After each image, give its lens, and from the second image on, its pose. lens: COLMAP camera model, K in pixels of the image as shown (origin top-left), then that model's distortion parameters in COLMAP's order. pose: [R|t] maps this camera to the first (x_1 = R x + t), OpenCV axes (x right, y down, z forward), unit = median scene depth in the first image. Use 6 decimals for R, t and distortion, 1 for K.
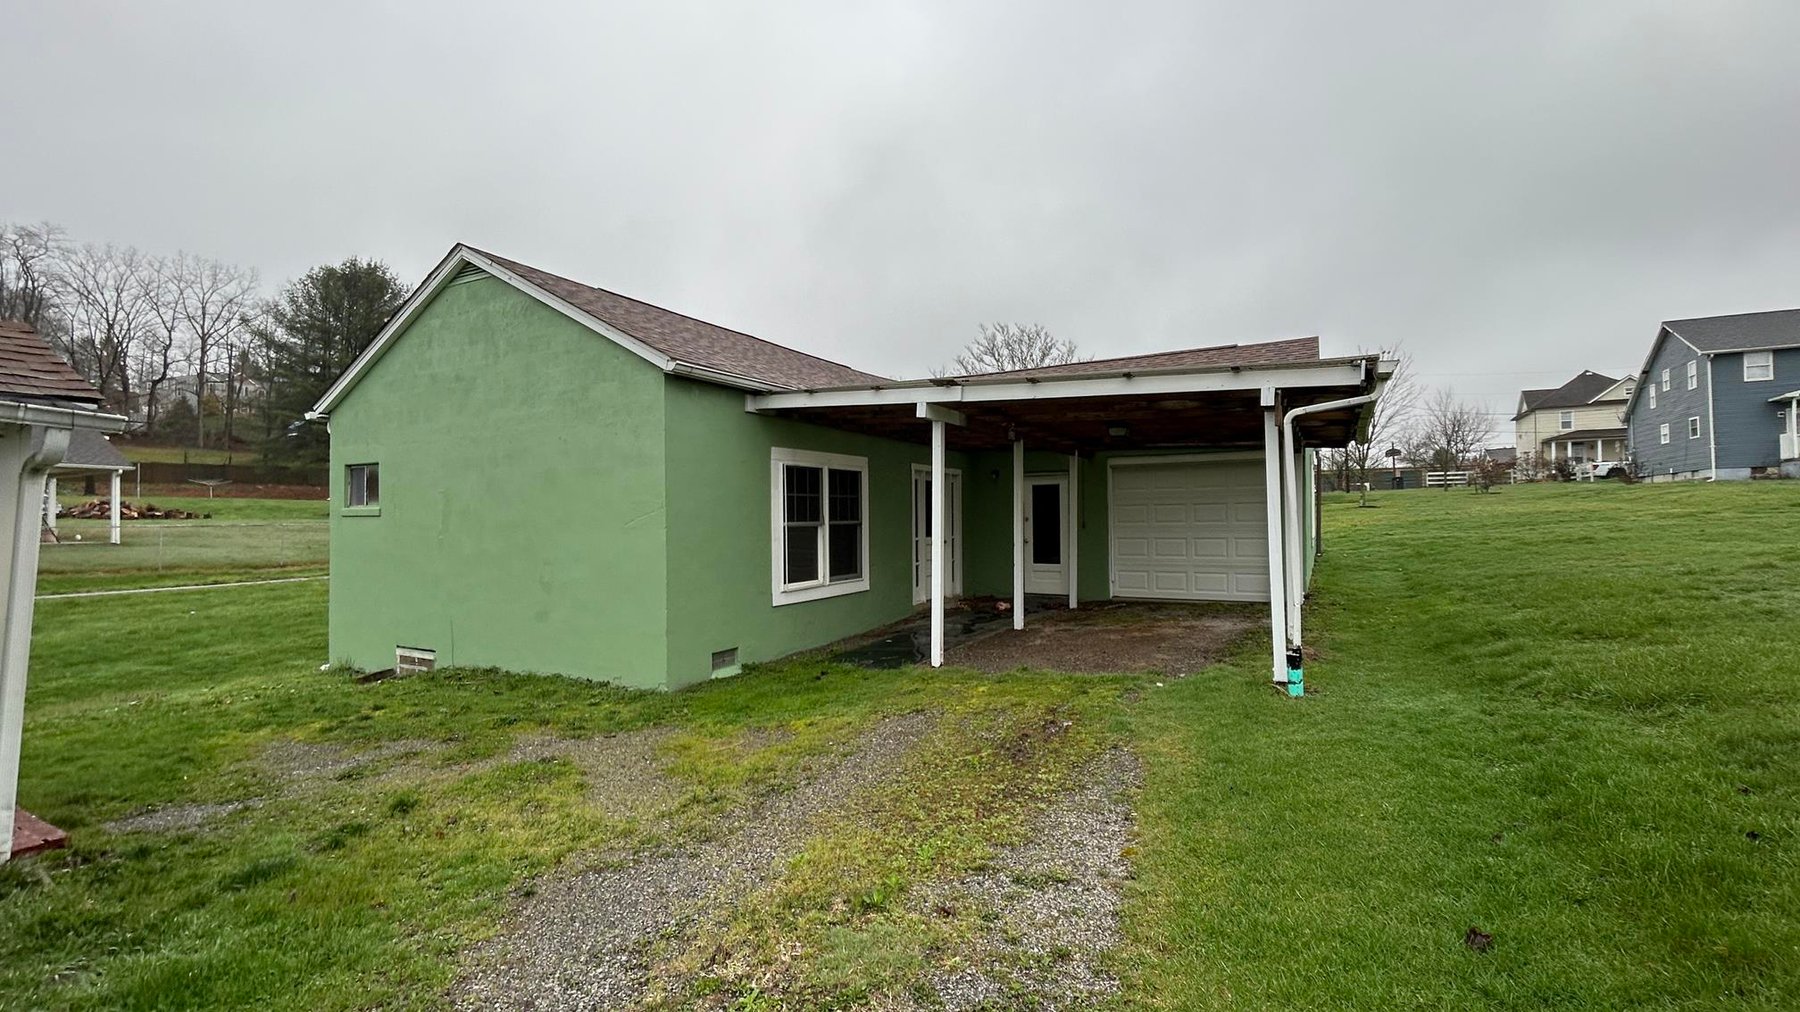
lens RADIAL K [[784.7, 0, 894.9], [0, 784.7, 509.4], [0, 0, 1]] dist [0.013614, 0.000178]
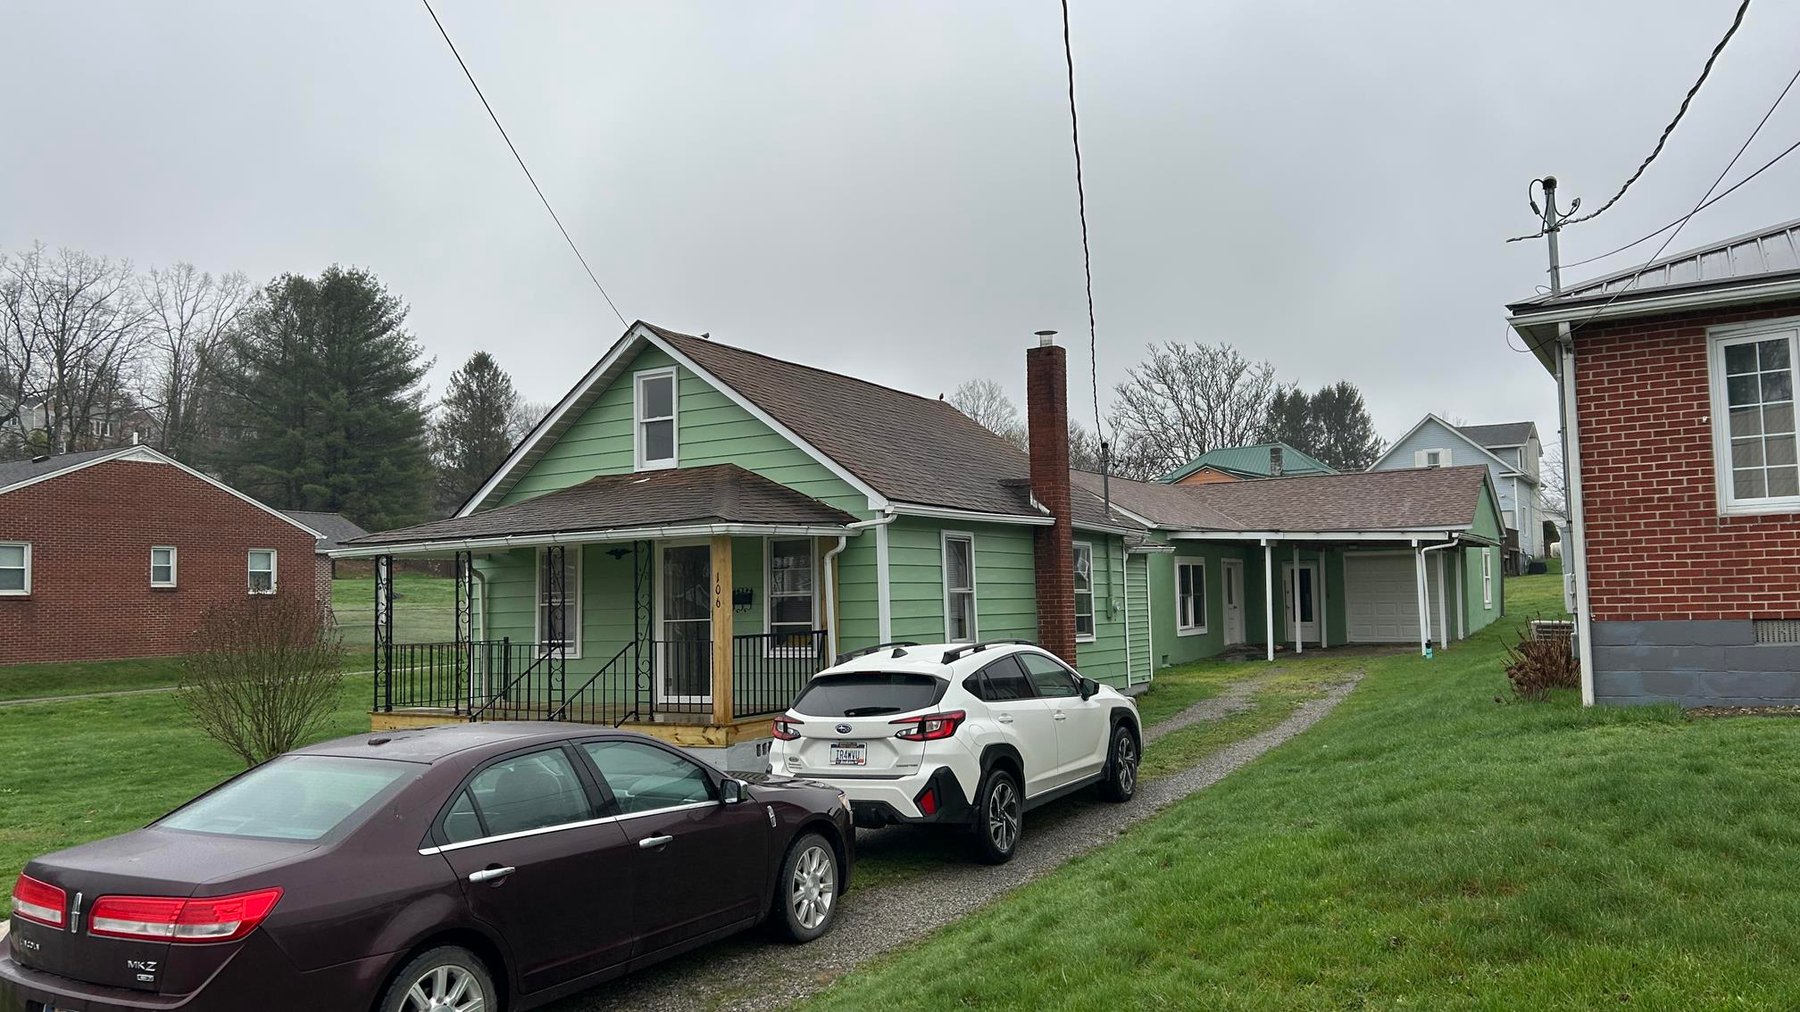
lens RADIAL K [[1369.6, 0, 896.2], [0, 1369.6, 512.5], [0, 0, 1]] dist [0.097410, -0.136348]
pose [[0.999664, -0.011948, -0.023008, -0.328159], [0.010798, 0.998717, -0.049468, -0.010901], [0.023570, 0.049203, 0.998511, -1.048141]]
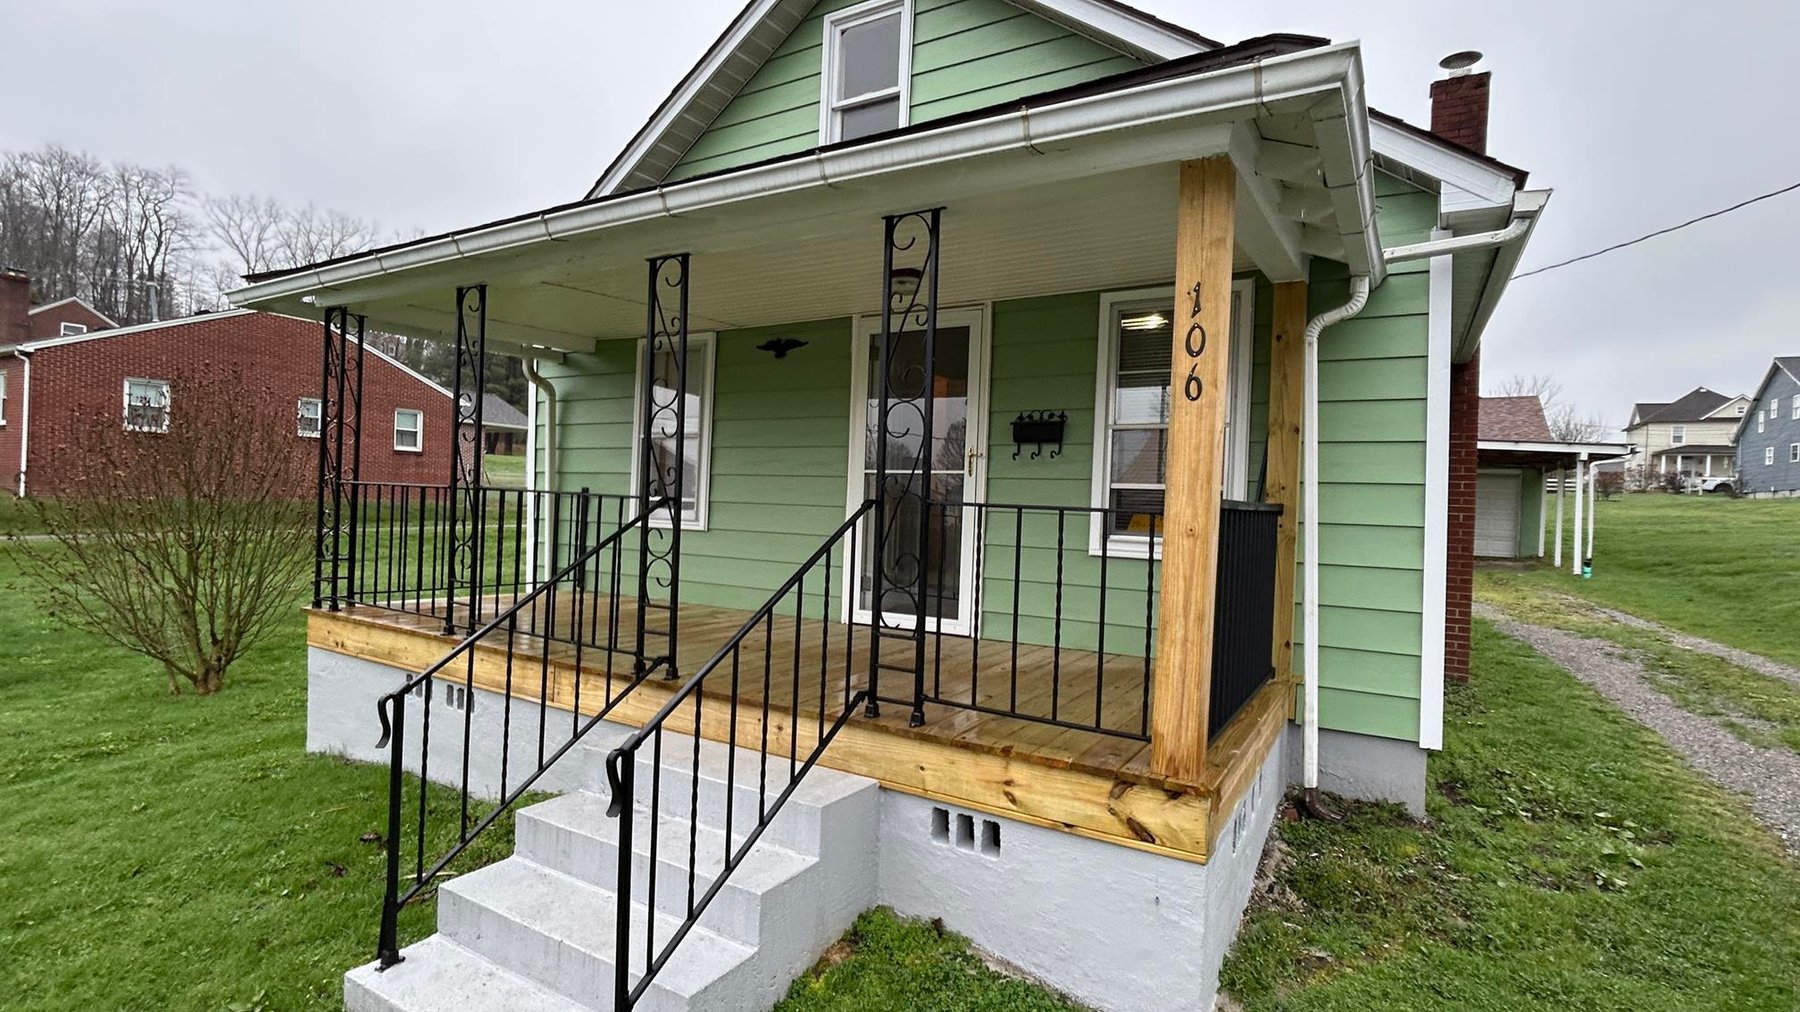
lens RADIAL K [[868.7, 0, 893.5], [0, 868.7, 511.0], [0, 0, 1]] dist [0.014517, 0.000076]
pose [[0.998706, 0.048537, -0.015208, -0.470987], [-0.048104, 0.998461, 0.027601, 0.016170], [0.016525, -0.026833, 0.999503, -0.512941]]
